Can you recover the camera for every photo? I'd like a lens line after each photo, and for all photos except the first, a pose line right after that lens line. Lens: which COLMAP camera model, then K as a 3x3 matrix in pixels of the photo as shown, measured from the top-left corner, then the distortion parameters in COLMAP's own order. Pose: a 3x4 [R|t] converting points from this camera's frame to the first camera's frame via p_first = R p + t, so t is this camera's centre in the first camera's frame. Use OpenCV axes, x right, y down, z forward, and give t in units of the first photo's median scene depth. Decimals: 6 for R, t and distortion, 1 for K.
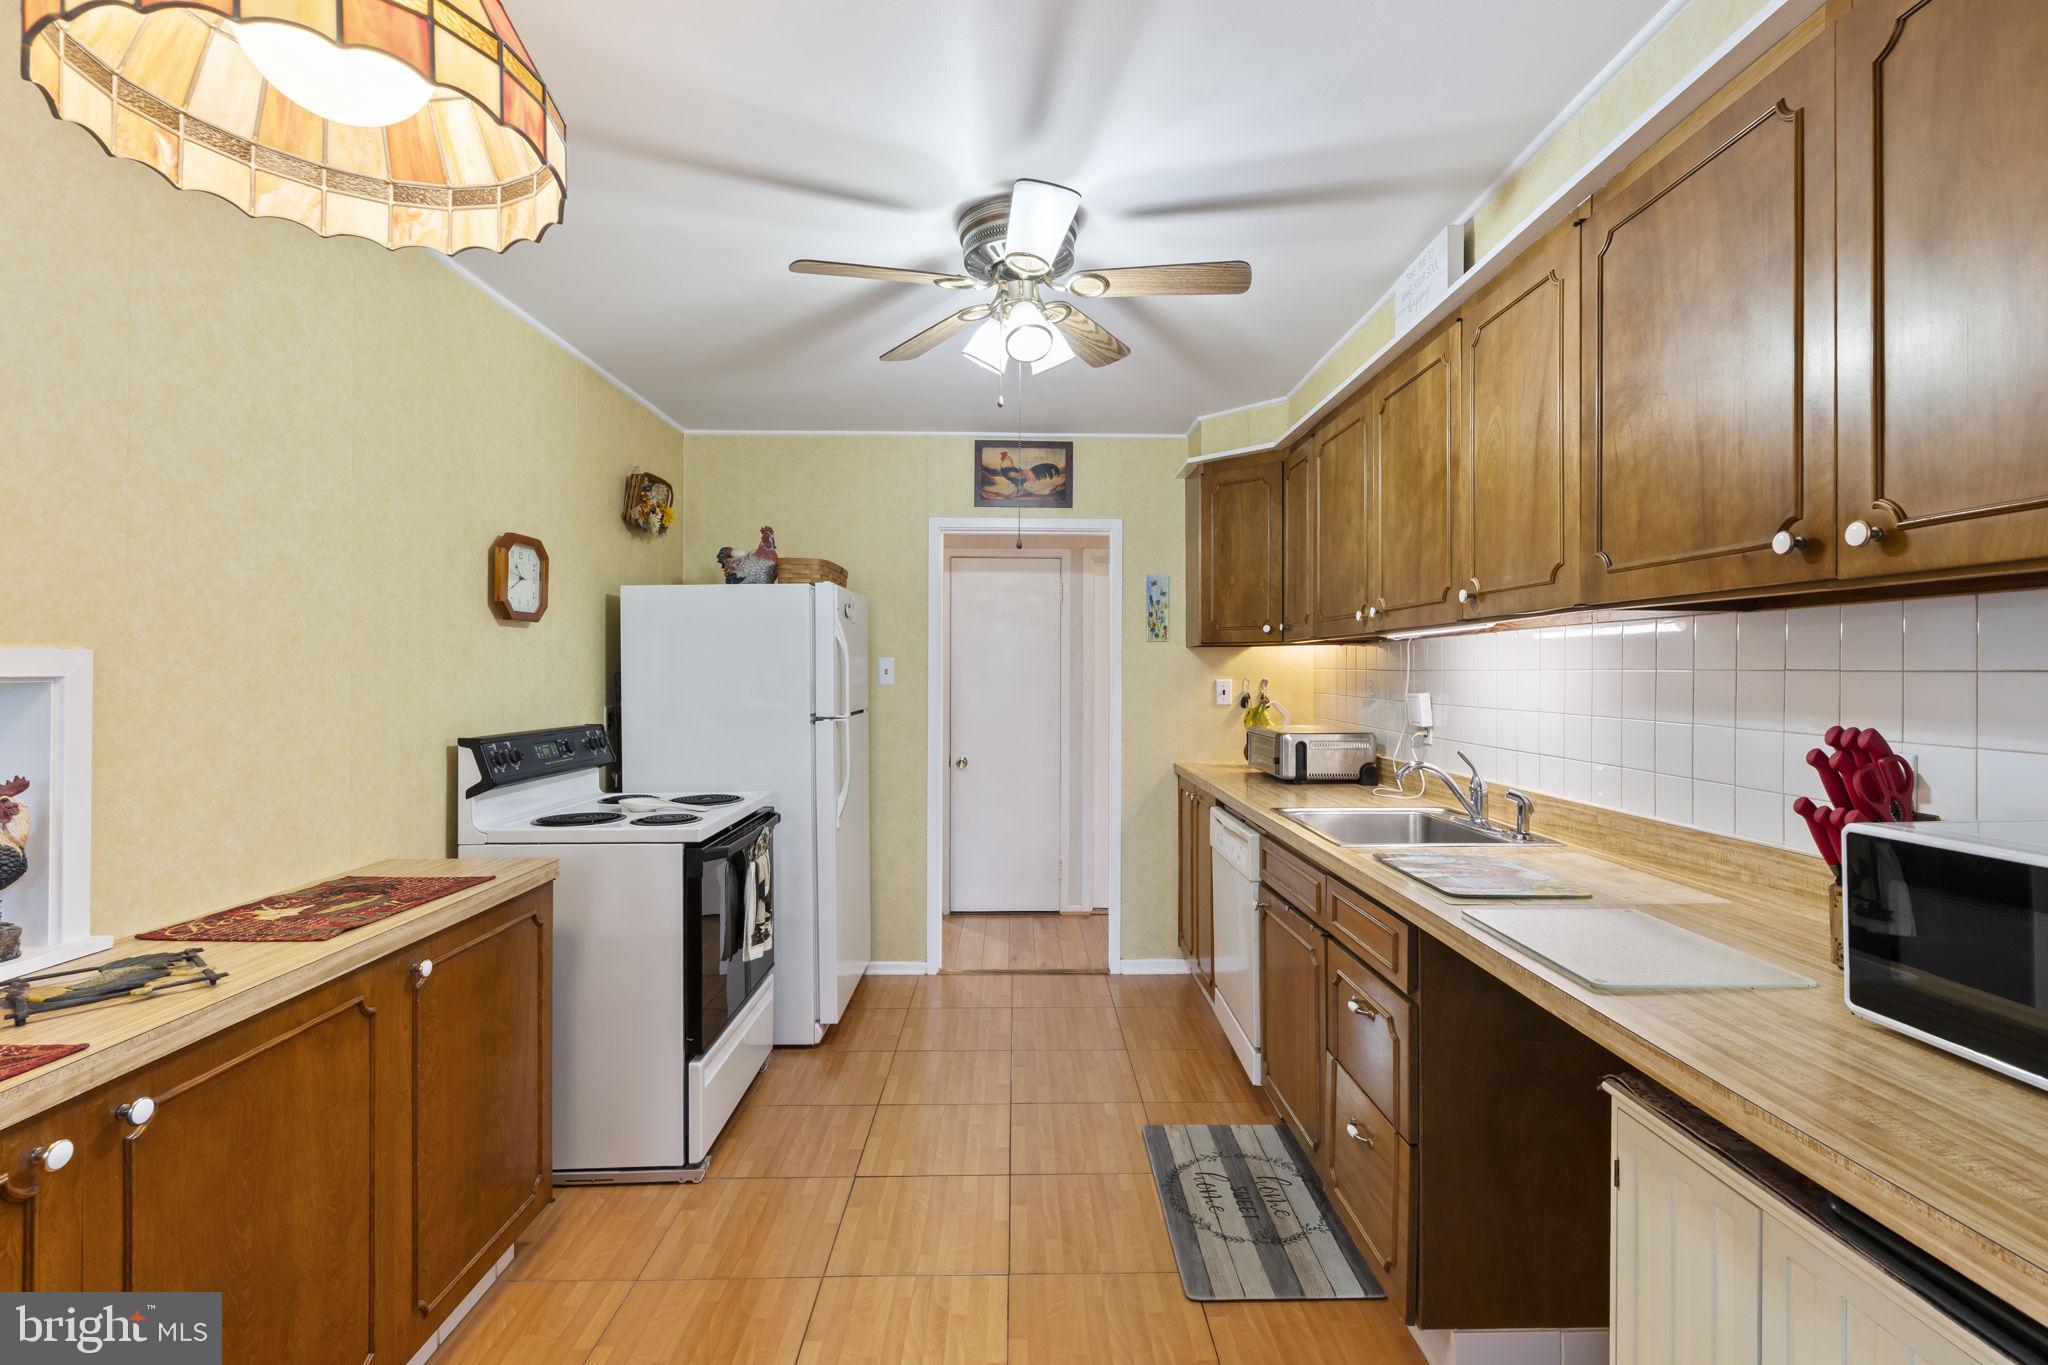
lens RADIAL K [[935.1, 0, 1025.8], [0, 935.1, 673.9], [0, 0, 1]] dist [-0.009473, 0.003011]
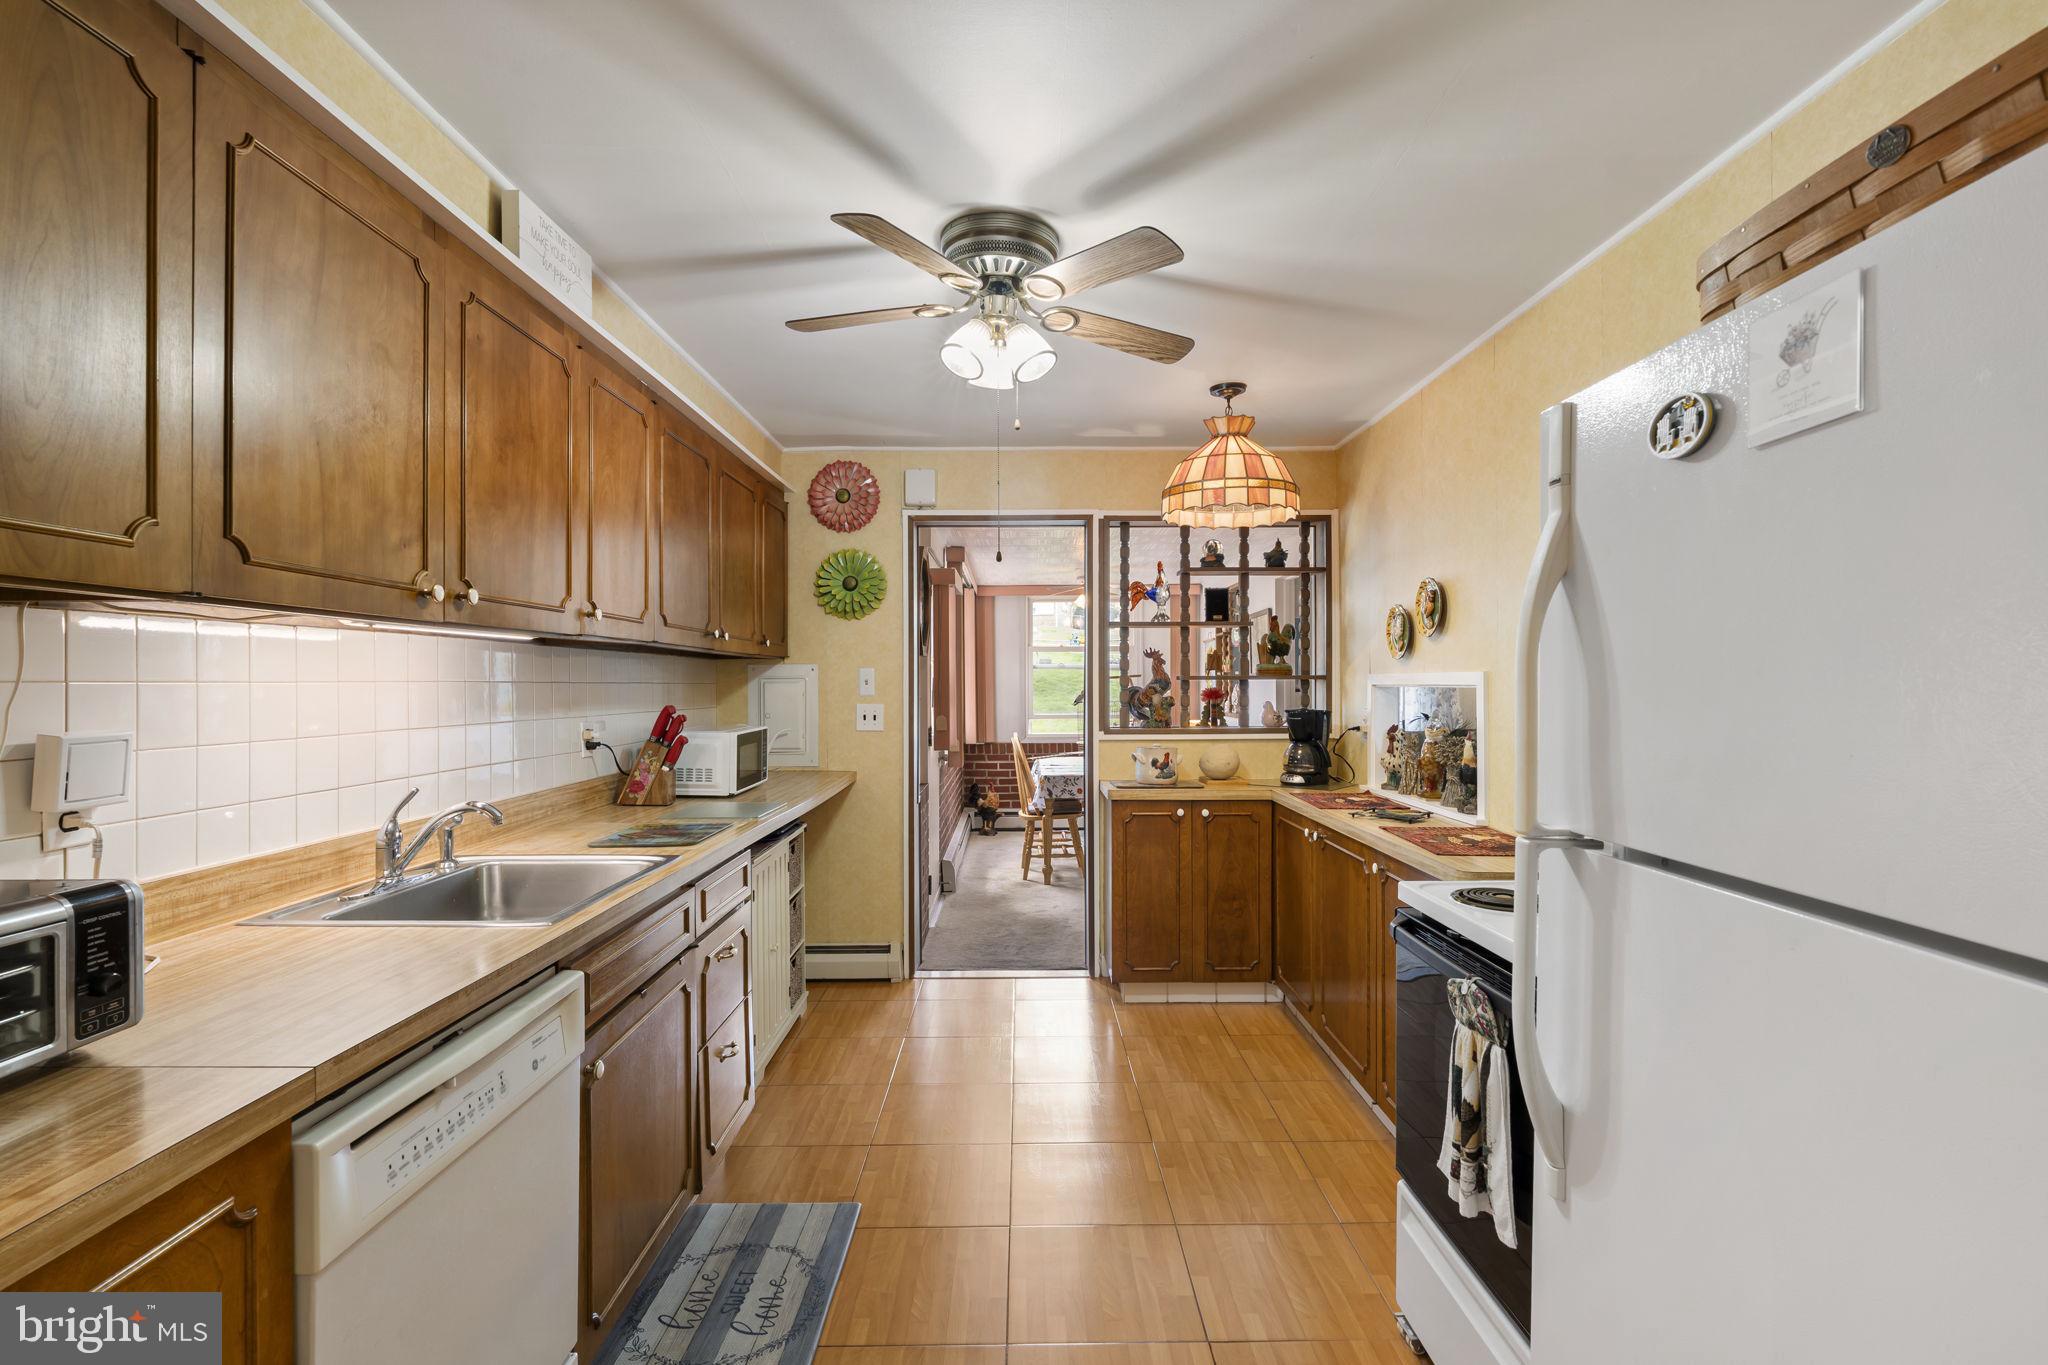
lens RADIAL K [[935.1, 0, 1025.2], [0, 935.1, 678.3], [0, 0, 1]] dist [-0.009473, 0.003011]
pose [[-0.999931, -0.000455, 0.011710, -0.046449], [-0.000400, 0.999989, 0.004719, -0.013126], [-0.011712, 0.004714, -0.999920, 1.981606]]
